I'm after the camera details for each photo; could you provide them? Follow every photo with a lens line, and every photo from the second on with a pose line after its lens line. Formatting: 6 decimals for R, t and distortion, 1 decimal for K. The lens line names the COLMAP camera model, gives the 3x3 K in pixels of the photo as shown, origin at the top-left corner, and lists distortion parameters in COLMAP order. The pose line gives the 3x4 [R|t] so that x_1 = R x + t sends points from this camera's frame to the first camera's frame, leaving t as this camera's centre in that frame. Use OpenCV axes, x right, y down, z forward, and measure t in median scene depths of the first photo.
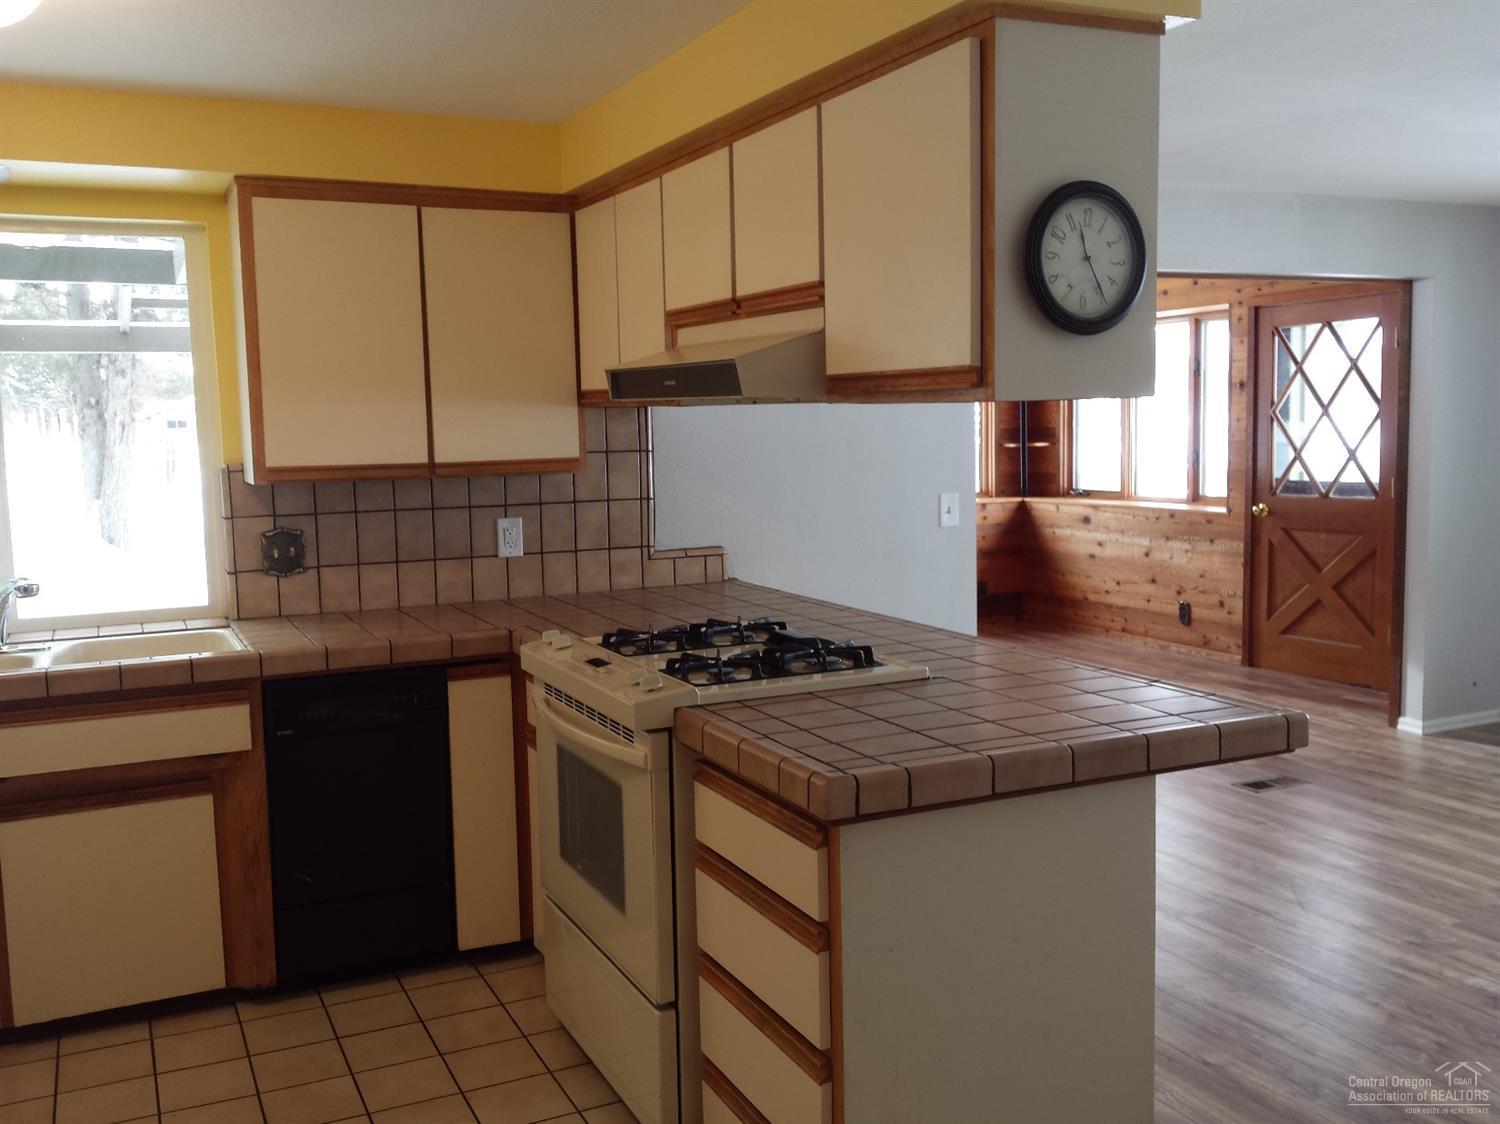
lens RADIAL K [[1371.6, 0, 751.6], [0, 1371.6, 549.8], [0, 0, 1]] dist [0.108618, -0.209052]
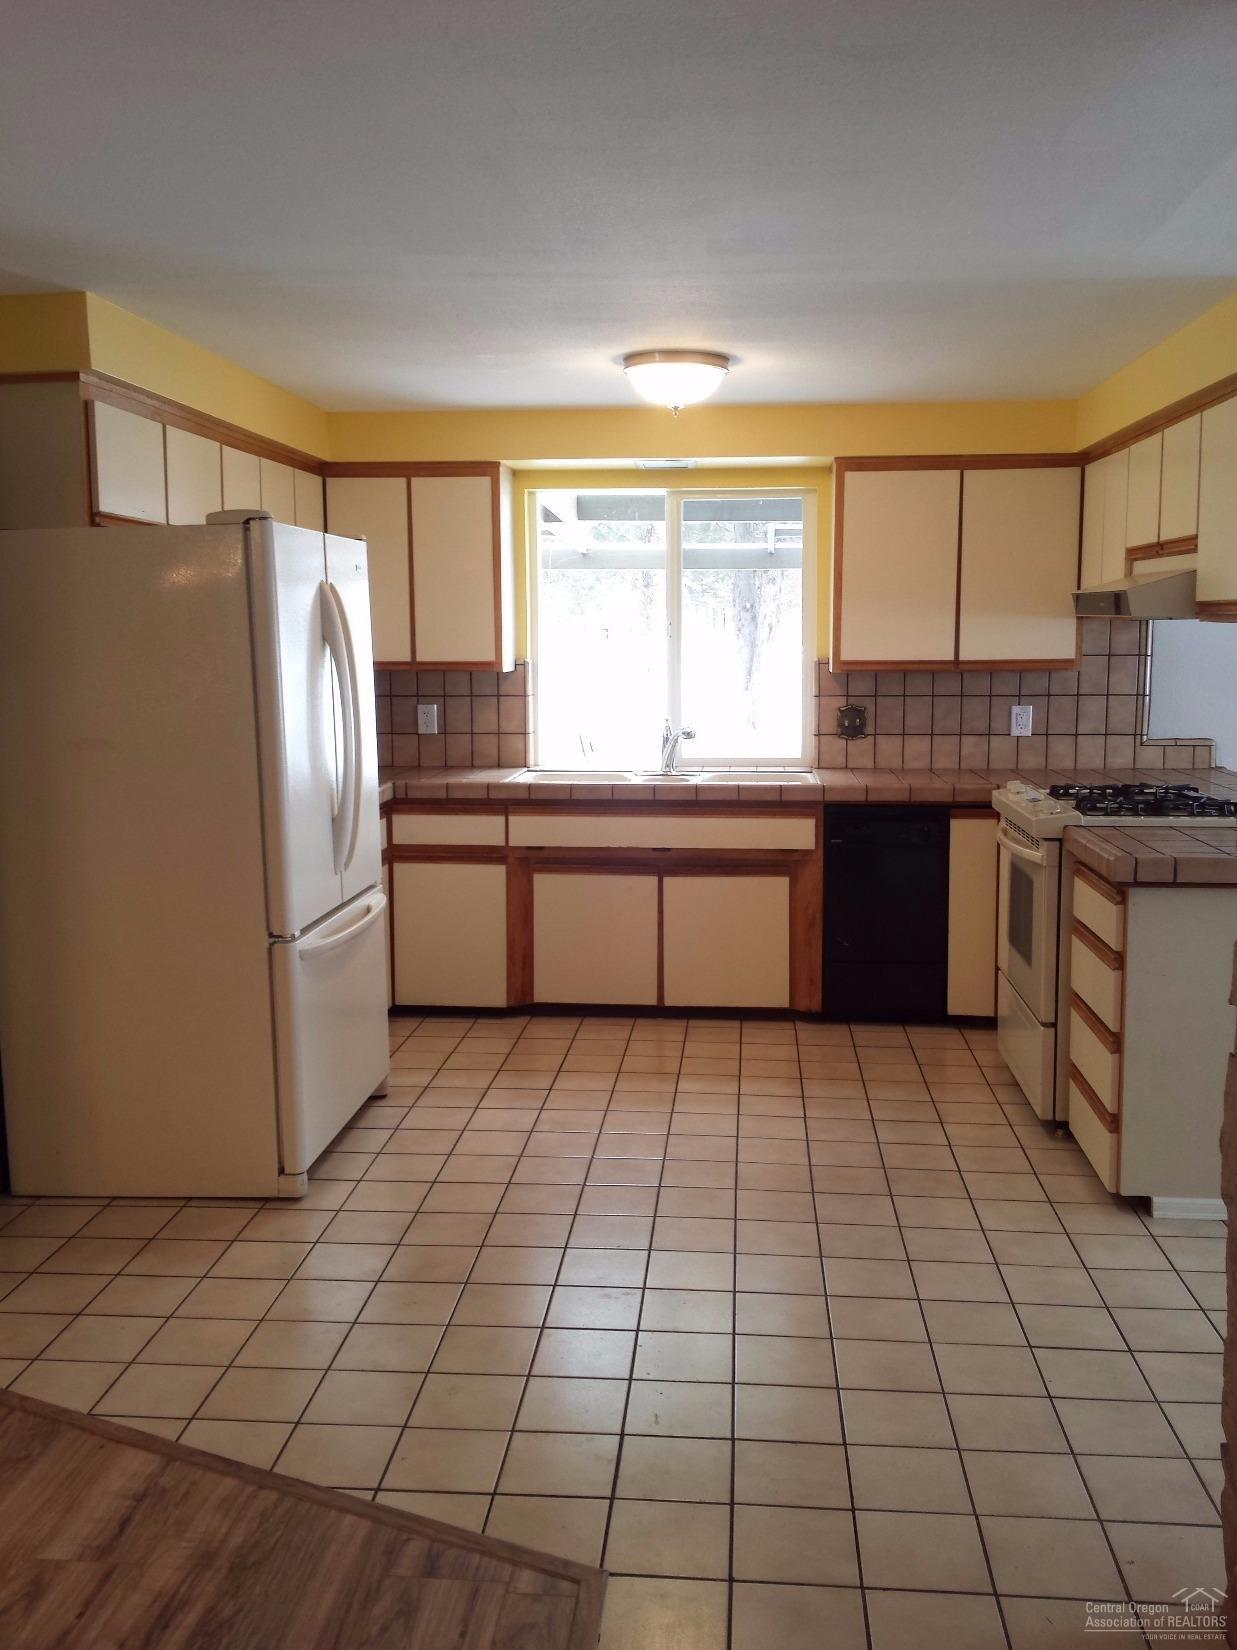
lens RADIAL K [[1508.8, 0, 618.5], [0, 1508.8, 825.0], [0, 0, 1]] dist [0.108618, -0.209052]
pose [[0.862719, 0.082336, -0.498936, 0.243056], [-0.062618, 0.996456, 0.056163, 0.036021], [0.501792, -0.017211, 0.864817, -0.466028]]
